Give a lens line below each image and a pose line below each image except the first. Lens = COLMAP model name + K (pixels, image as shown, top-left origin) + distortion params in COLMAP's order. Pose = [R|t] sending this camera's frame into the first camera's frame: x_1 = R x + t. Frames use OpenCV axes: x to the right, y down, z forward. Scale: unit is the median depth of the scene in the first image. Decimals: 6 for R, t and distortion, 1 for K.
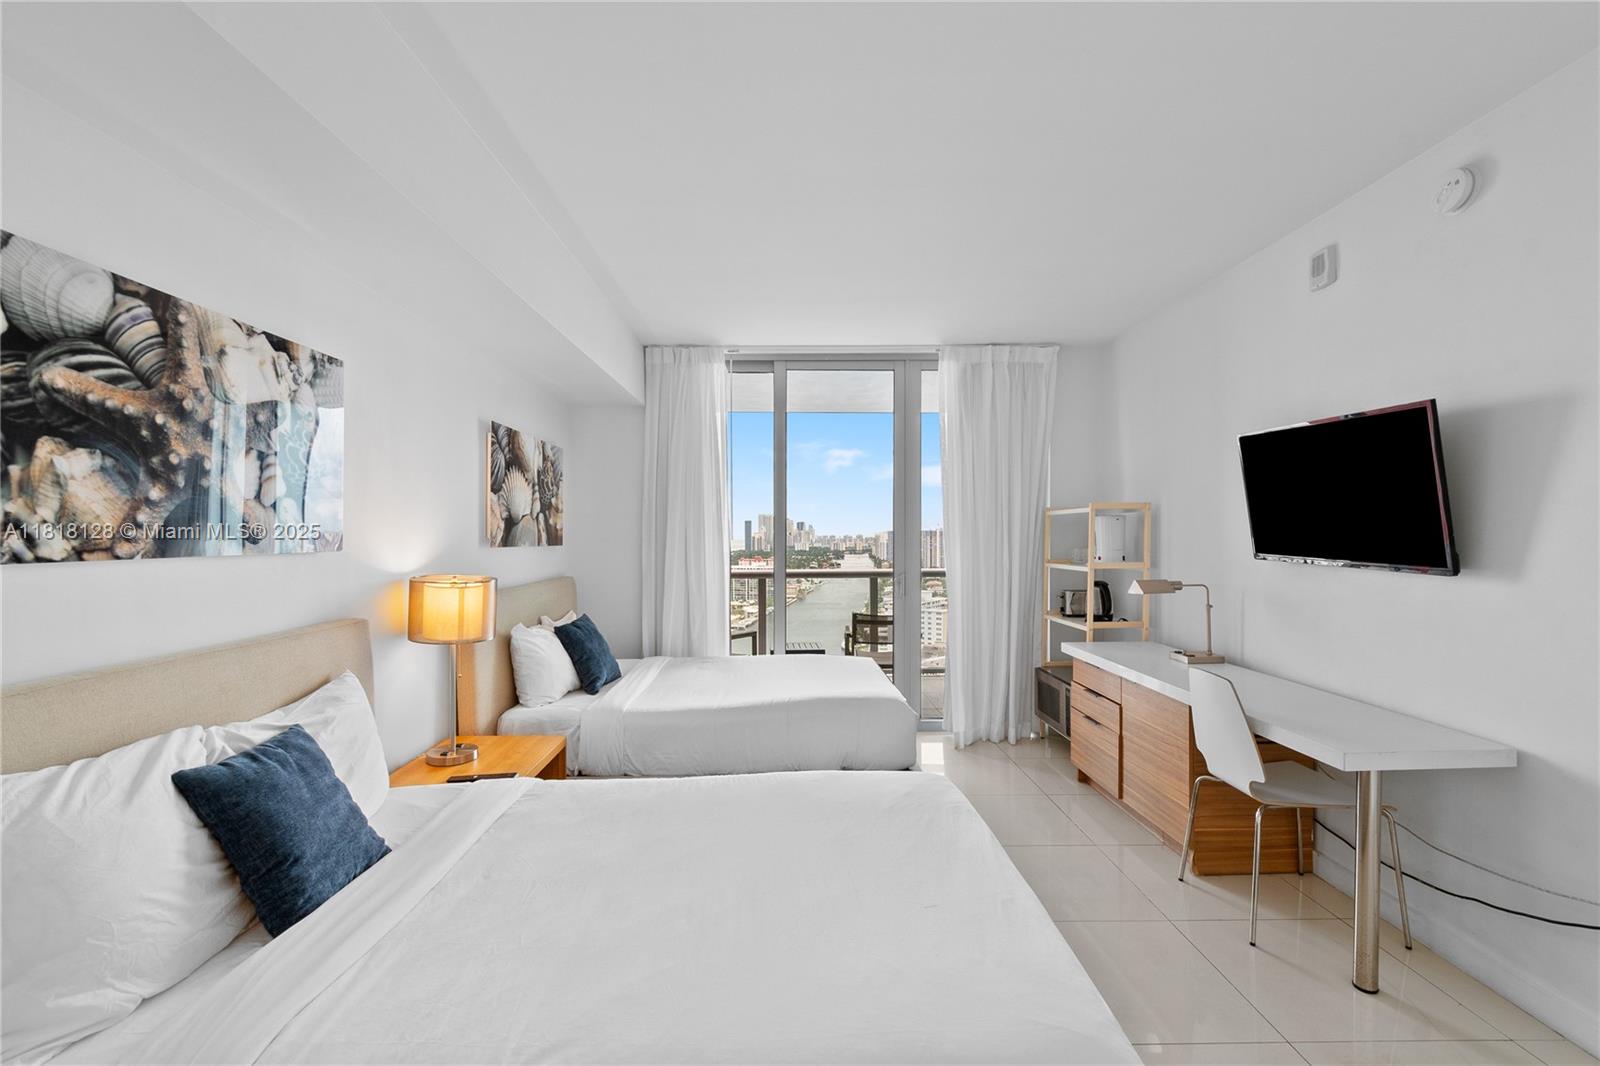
lens RADIAL K [[707.5, 0, 797.6], [0, 707.5, 525.1], [0, 0, 1]] dist [0.003079, -0.000237]
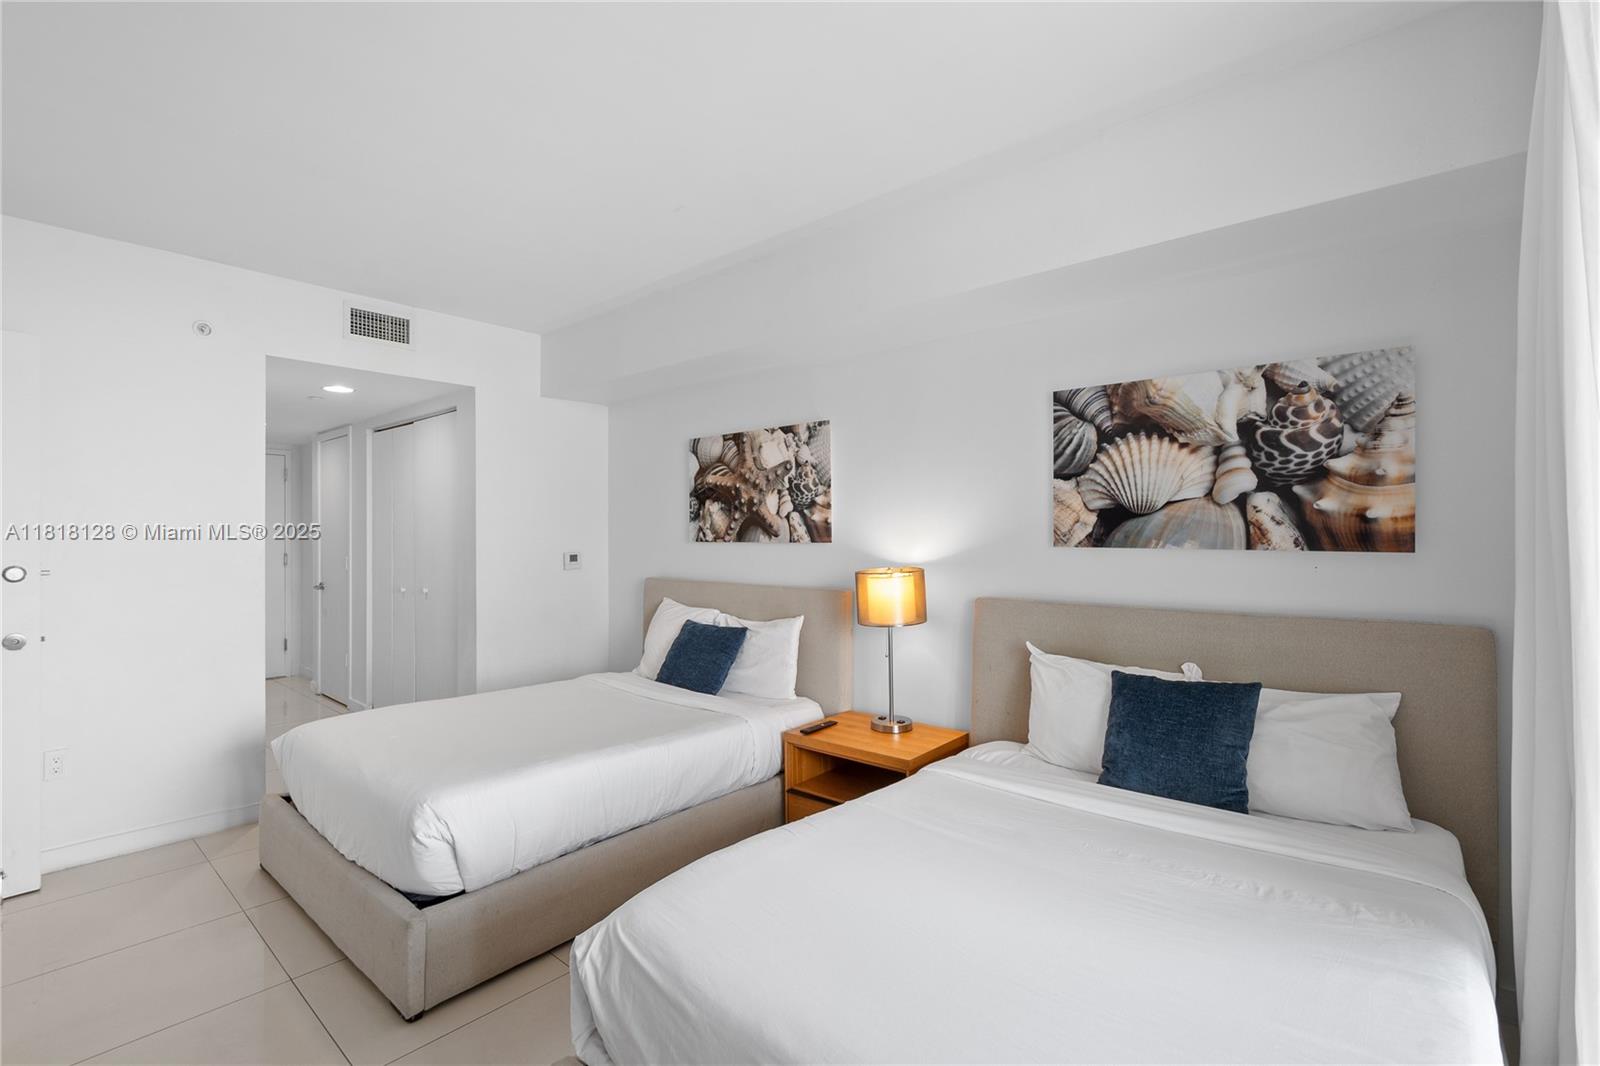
lens RADIAL K [[707.5, 0, 797.6], [0, 707.5, 525.1], [0, 0, 1]] dist [0.003079, -0.000237]
pose [[-0.660219, -0.008706, -0.751023, 0.769487], [0.011587, 0.999696, -0.021775, 0.042175], [0.750984, -0.023078, -0.659917, 2.683646]]
